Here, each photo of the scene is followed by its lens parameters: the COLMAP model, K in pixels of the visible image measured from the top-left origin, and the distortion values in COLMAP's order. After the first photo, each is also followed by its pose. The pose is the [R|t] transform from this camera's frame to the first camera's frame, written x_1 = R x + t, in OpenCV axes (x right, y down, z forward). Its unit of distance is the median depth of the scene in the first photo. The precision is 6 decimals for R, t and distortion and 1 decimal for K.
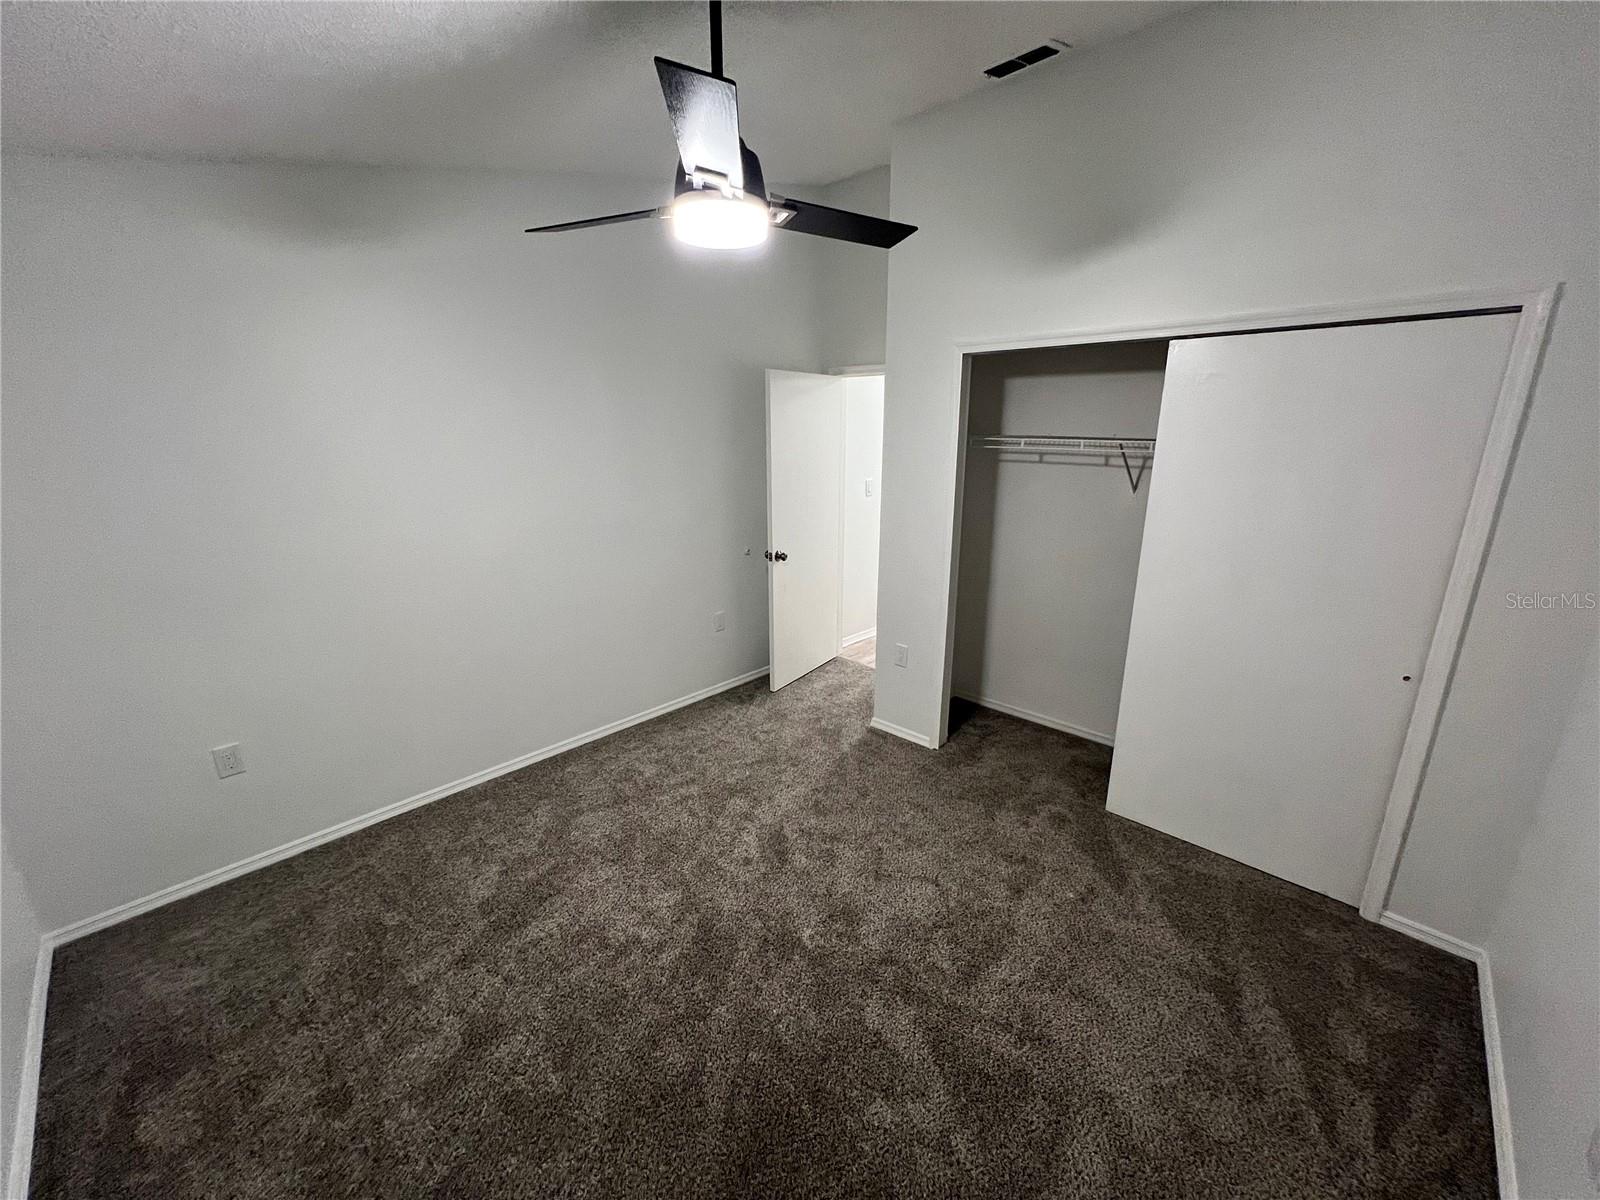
lens RADIAL K [[637.0, 0, 799.9], [0, 637.0, 593.2], [0, 0, 1]] dist [0.000286, 0.000199]
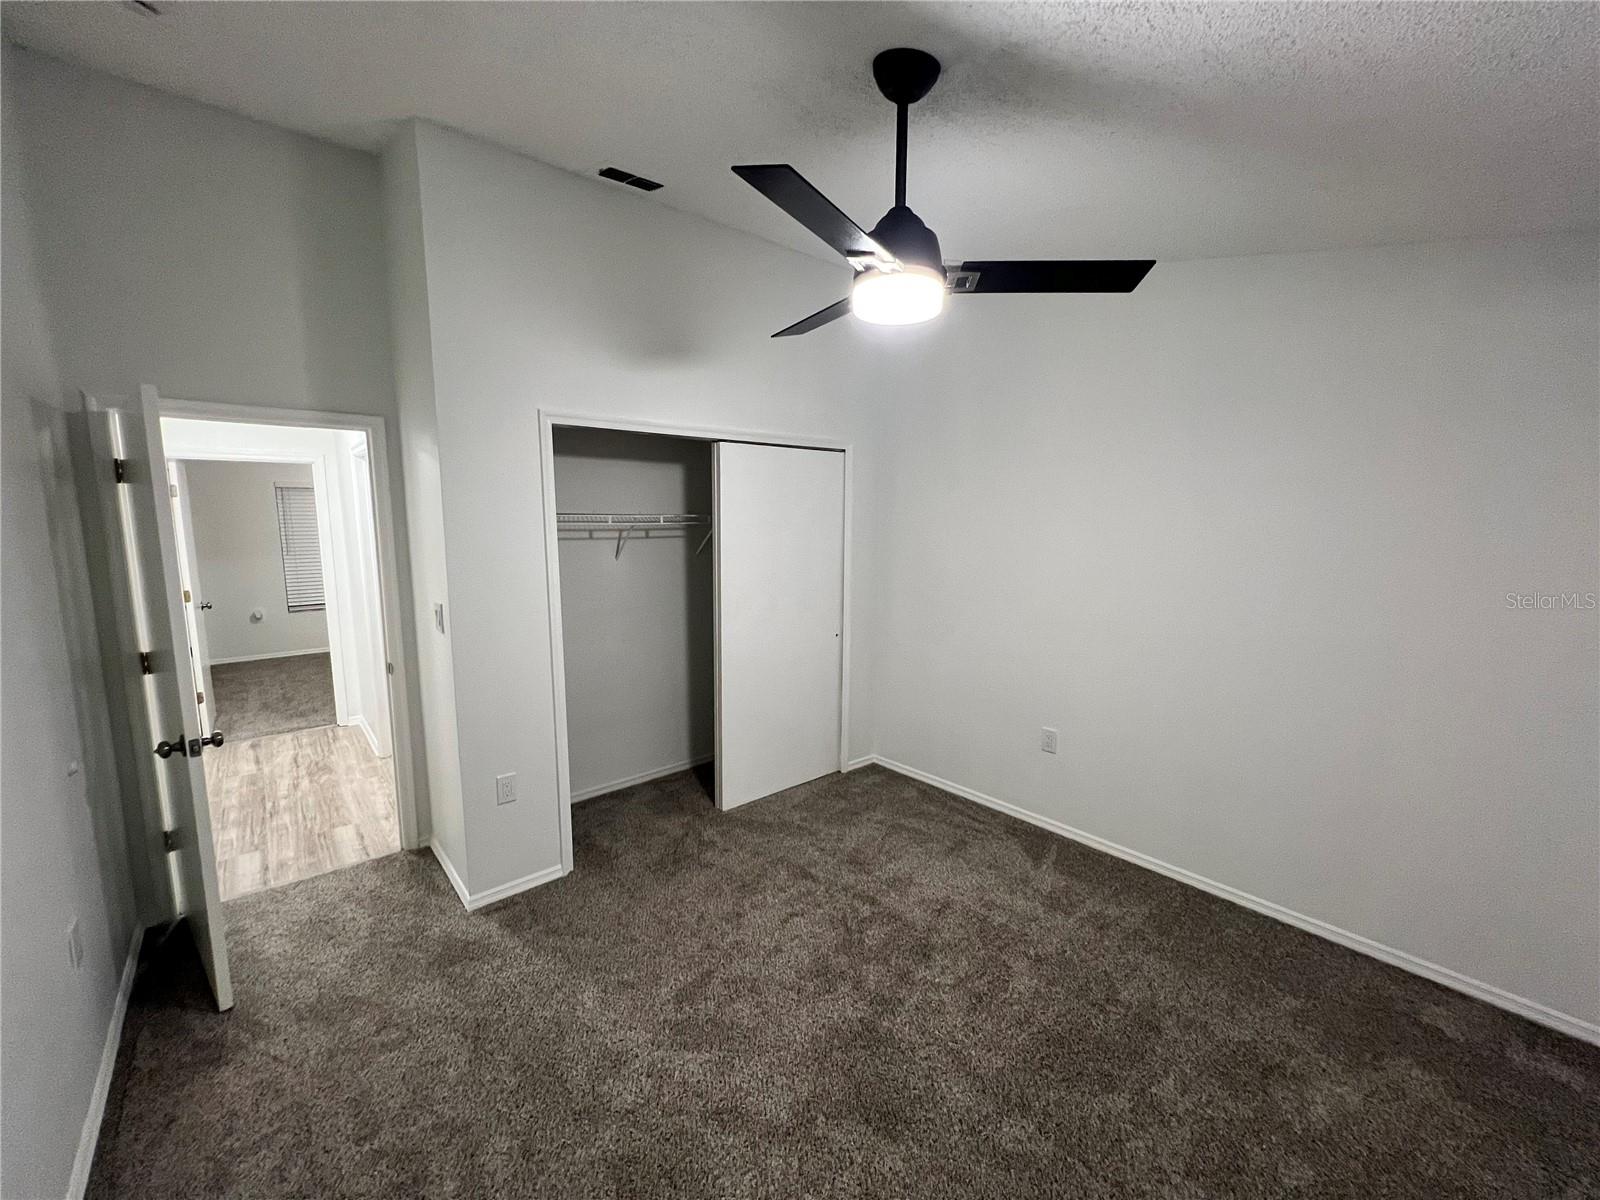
lens RADIAL K [[641.9, 0, 800.0], [0, 641.9, 600.0], [0, 0, 1]] dist [-0.000609, -0.000091]
pose [[0.110937, -0.146239, 0.983009, -0.653946], [0.248438, 0.961792, 0.115045, -0.155255], [-0.962274, 0.231454, 0.143030, 0.587645]]
